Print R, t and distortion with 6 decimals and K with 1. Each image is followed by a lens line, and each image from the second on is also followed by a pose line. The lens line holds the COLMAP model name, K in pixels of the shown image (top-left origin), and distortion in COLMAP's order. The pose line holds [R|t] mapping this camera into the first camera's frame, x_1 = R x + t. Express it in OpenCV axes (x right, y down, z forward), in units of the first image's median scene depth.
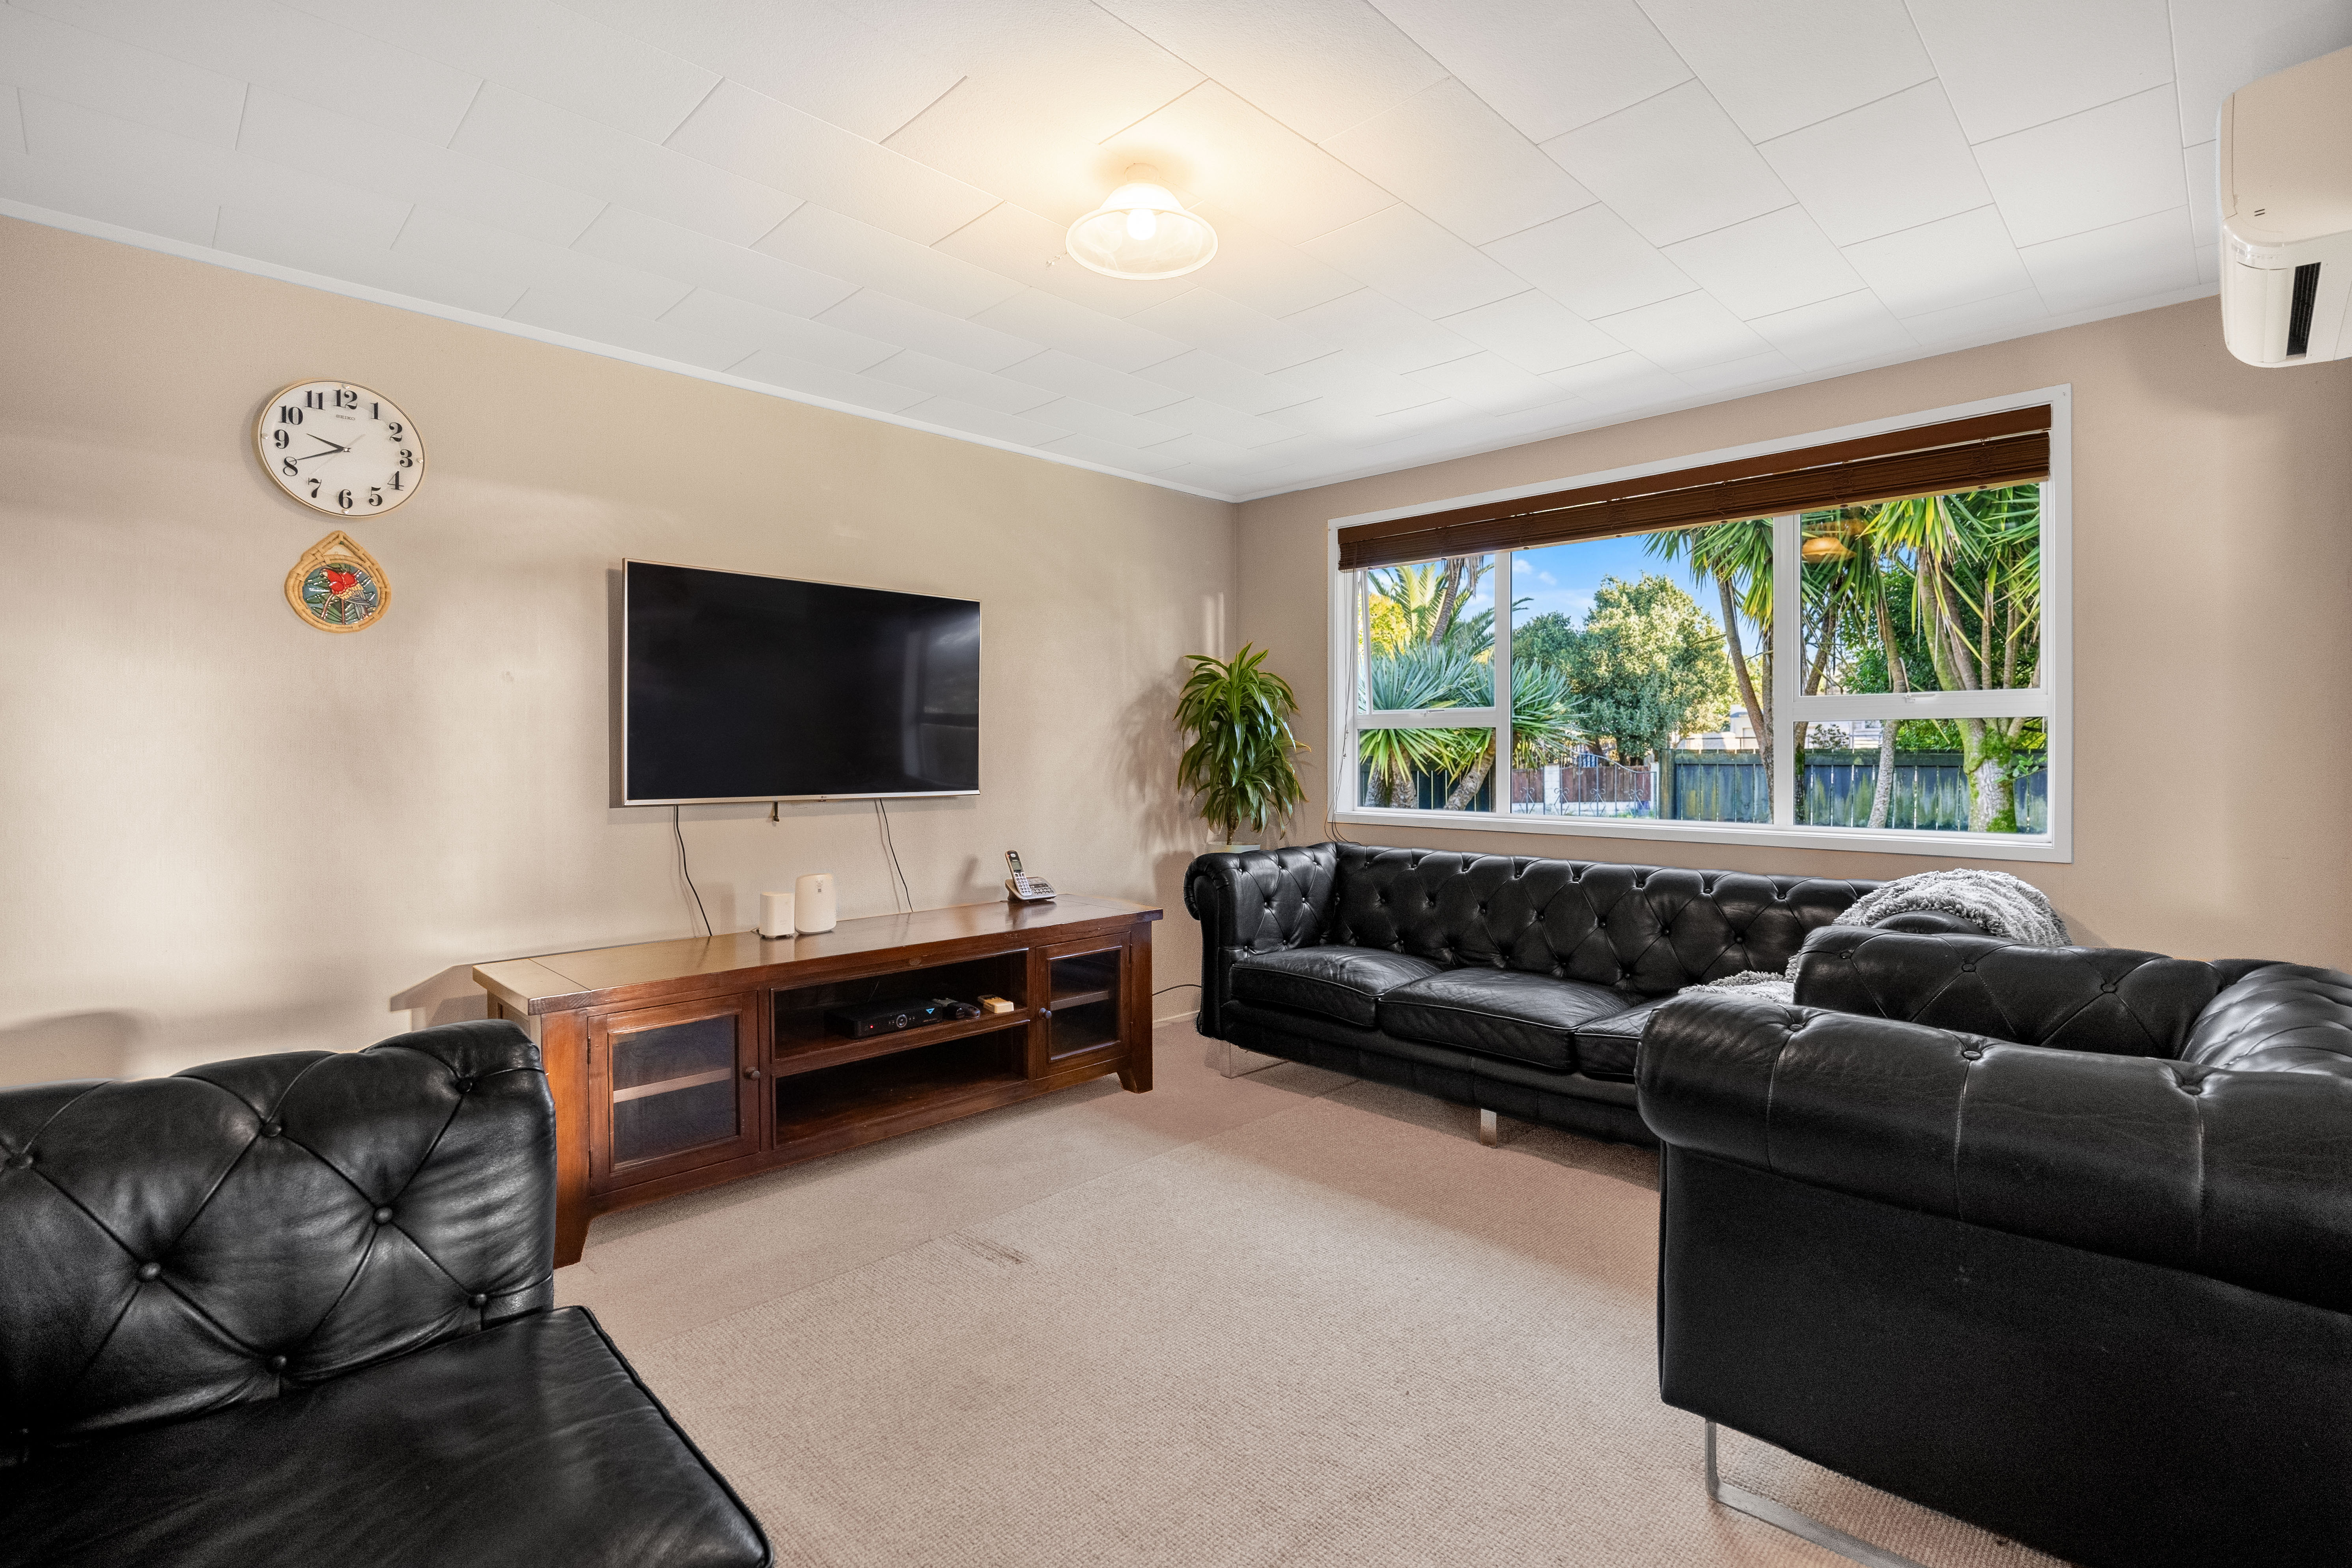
lens RADIAL K [[1087.9, 0, 1177.5], [0, 1087.9, 760.8], [0, 0, 1]] dist [-0.000924, 0.000208]
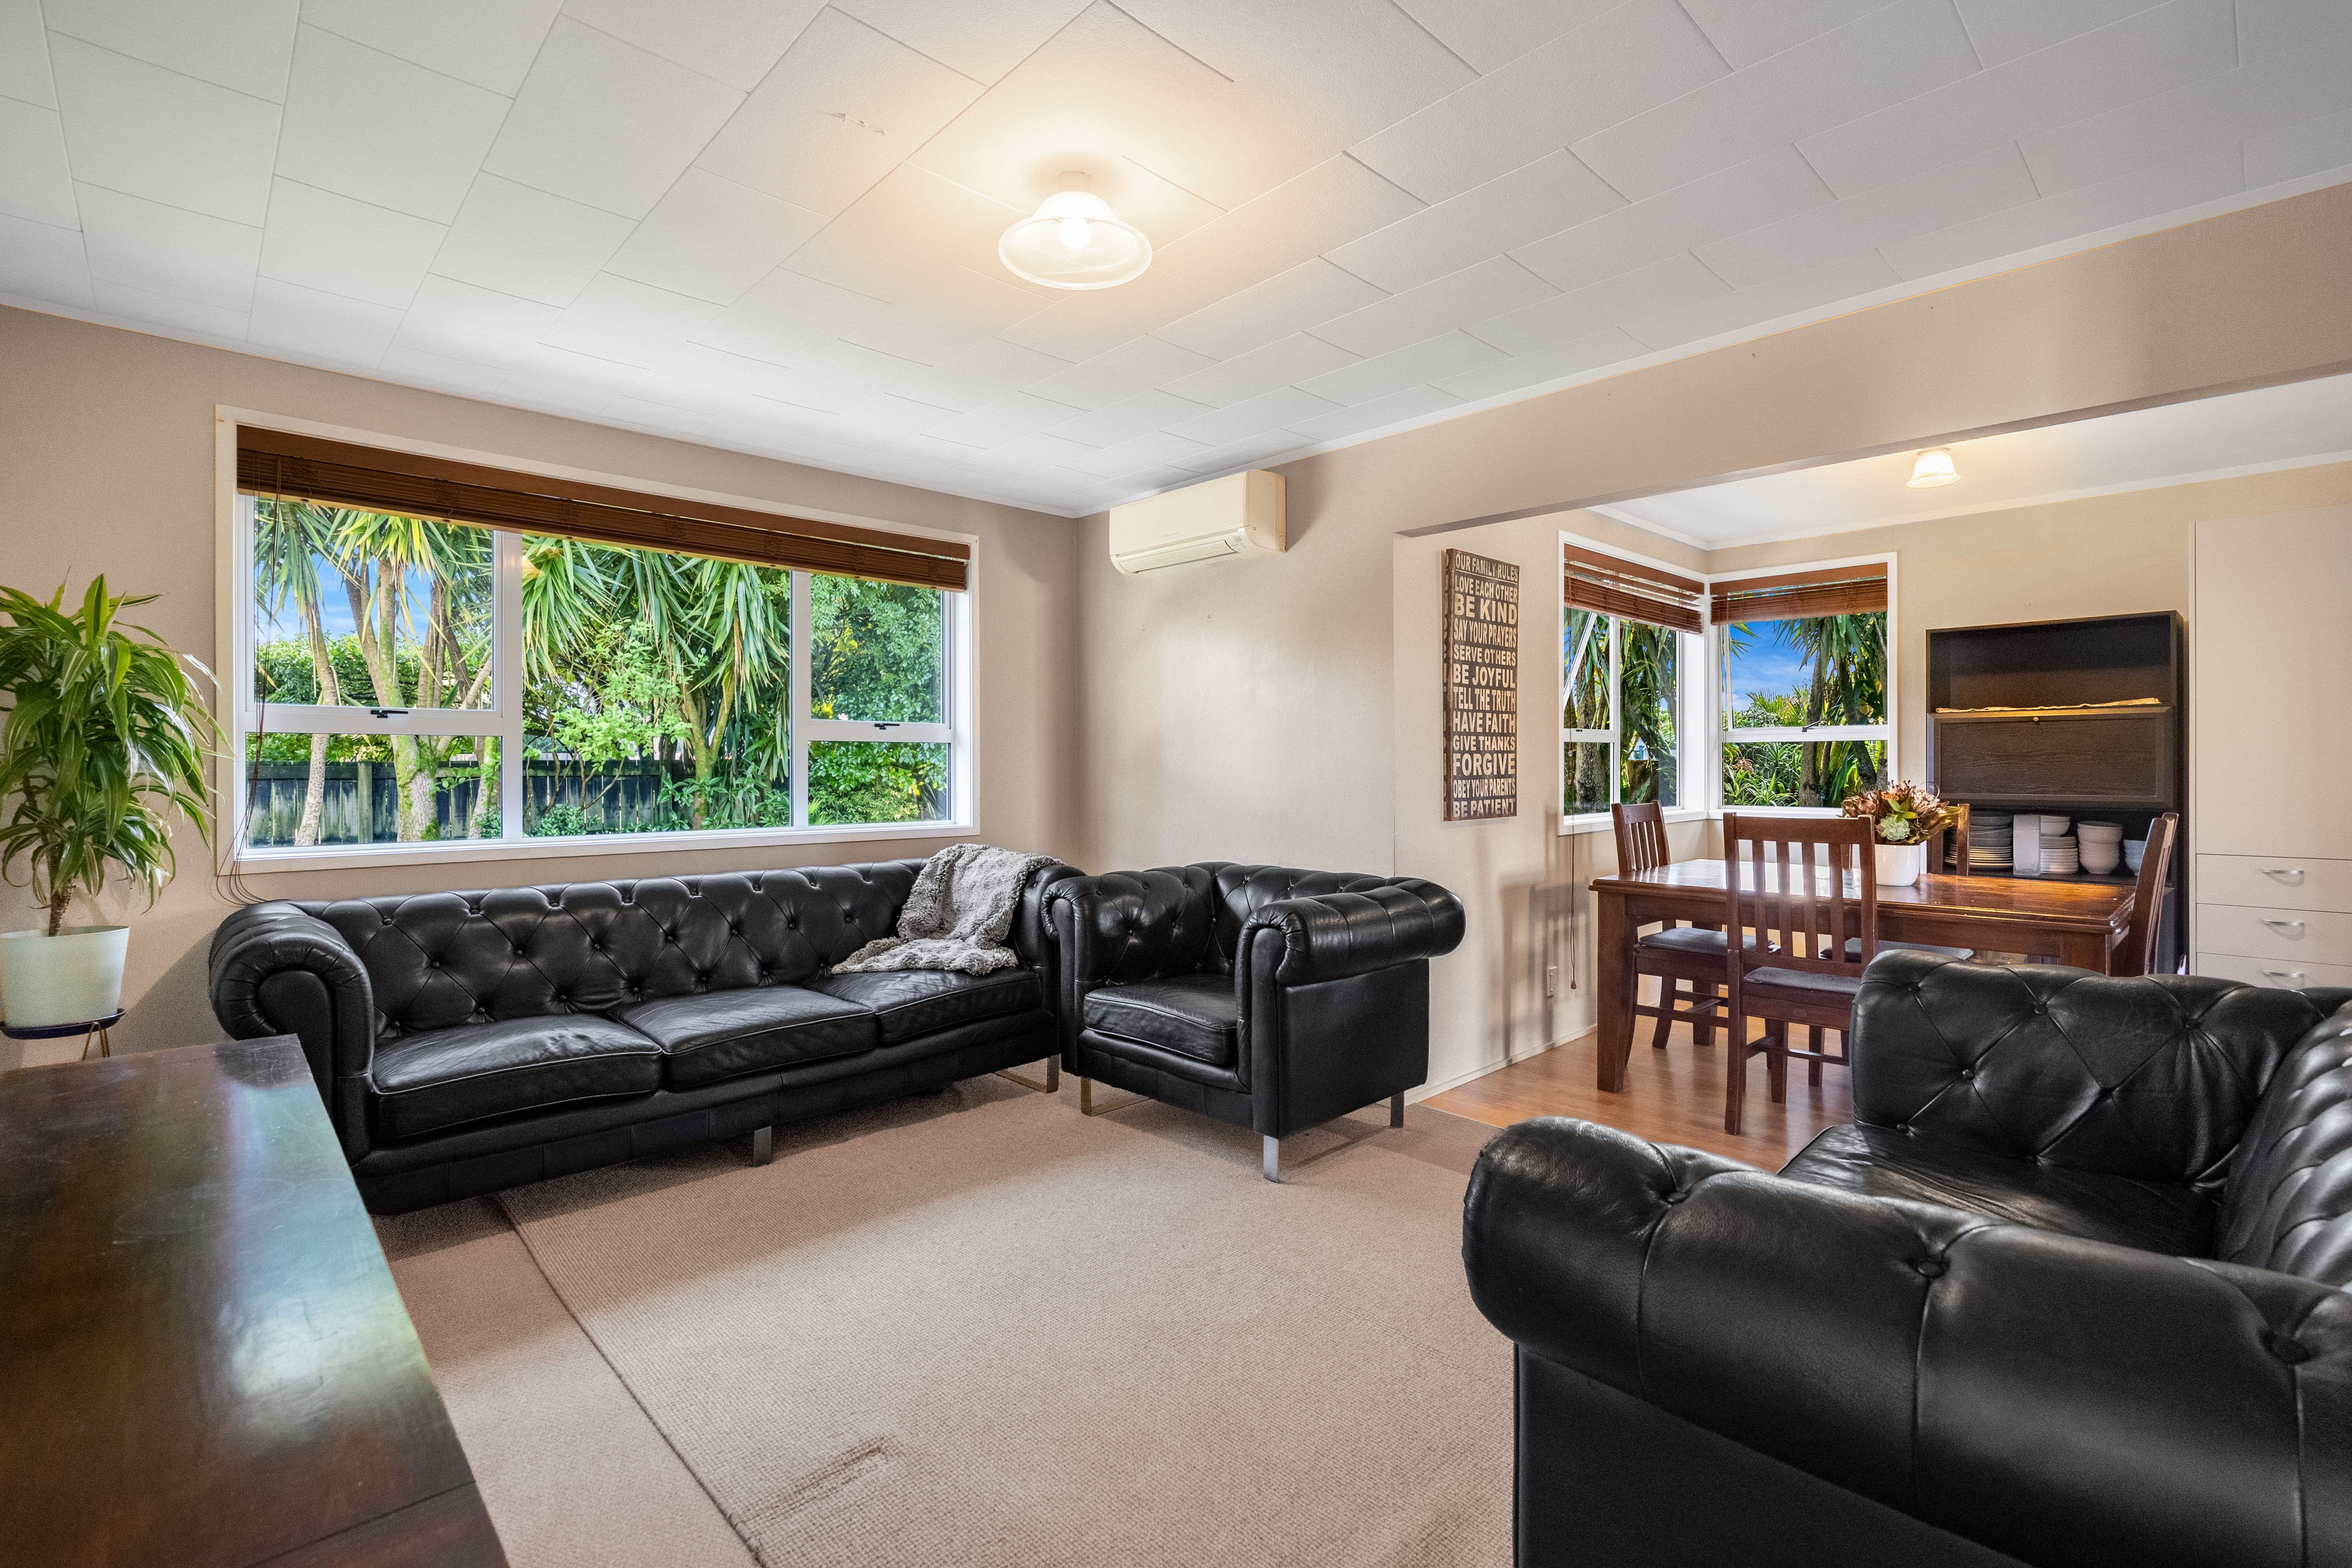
lens RADIAL K [[1067.4, 0, 1179.2], [0, 1067.4, 763.1], [0, 0, 1]] dist [-0.000807, -0.000078]
pose [[0.017853, 0.003108, 0.999836, -0.571701], [0.007037, 0.999970, -0.003234, -0.003605], [-0.999816, 0.007093, 0.017831, 0.507802]]
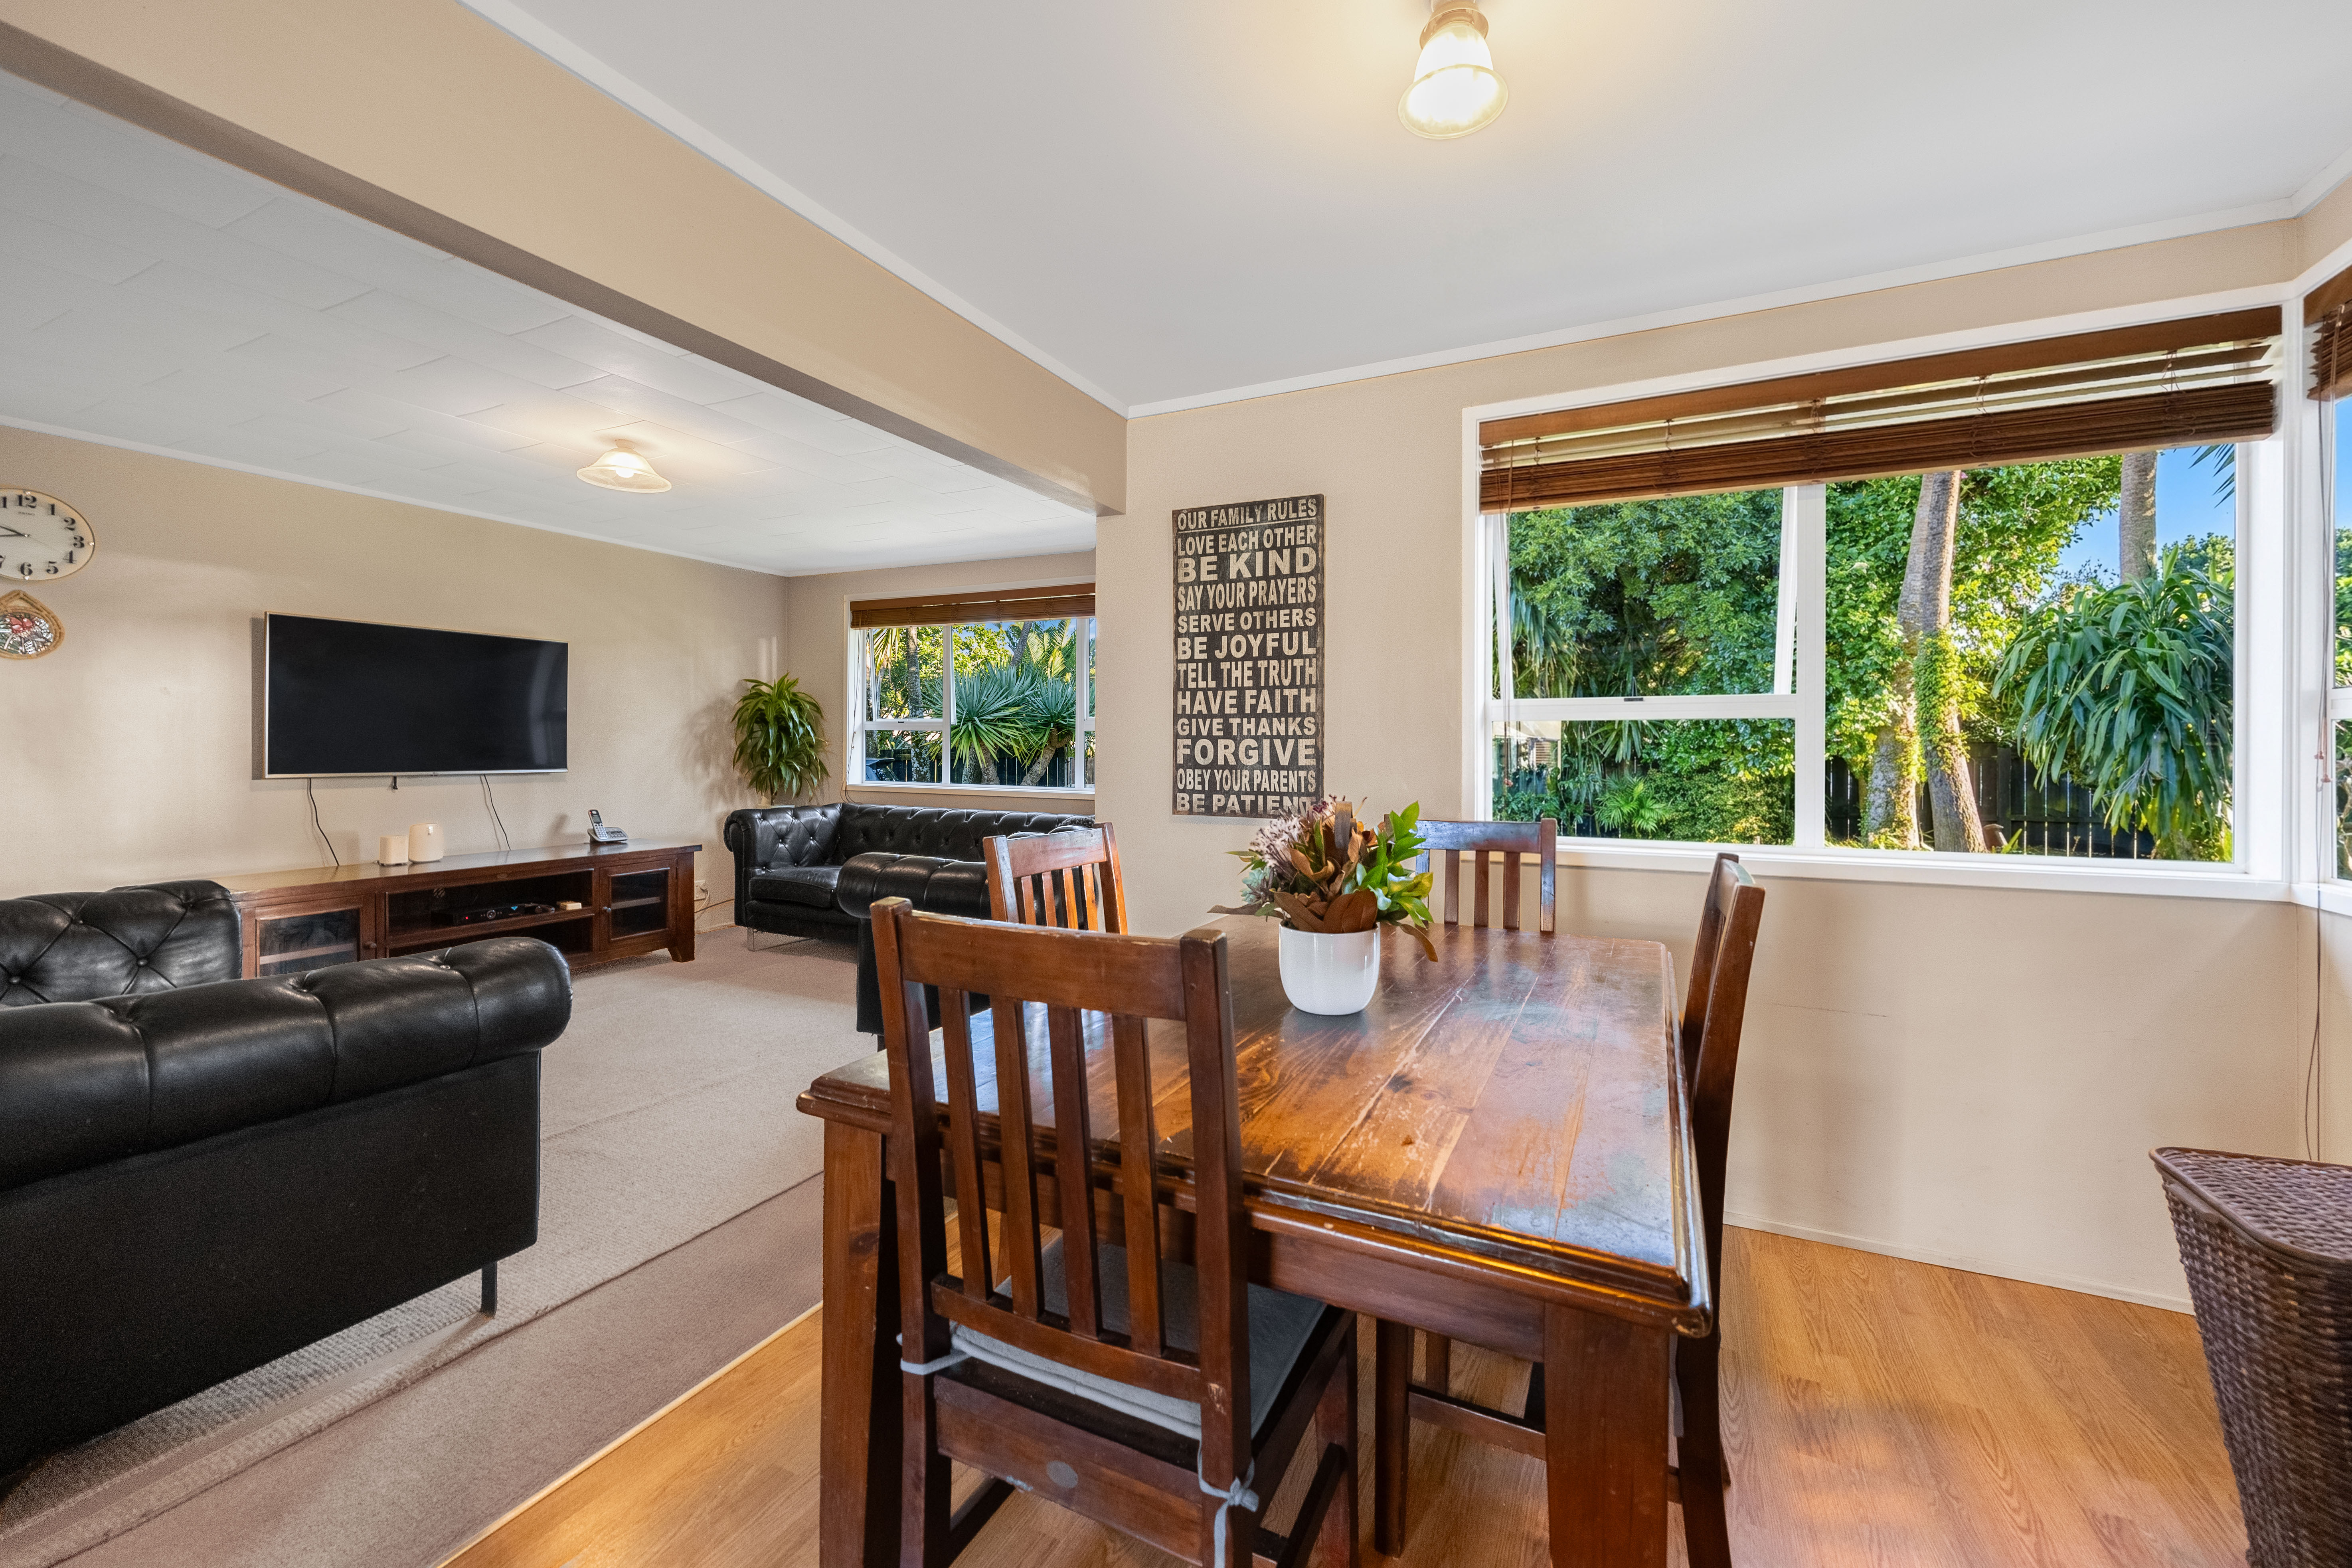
lens RADIAL K [[921.1, 0, 1206.0], [0, 921.1, 749.7], [0, 0, 1]] dist [0.002252, 0.000066]
pose [[0.940175, 0.007155, 0.340618, 0.210834], [-0.007512, 0.999972, -0.000271, -0.005095], [-0.340610, -0.002304, 0.940202, -0.487315]]
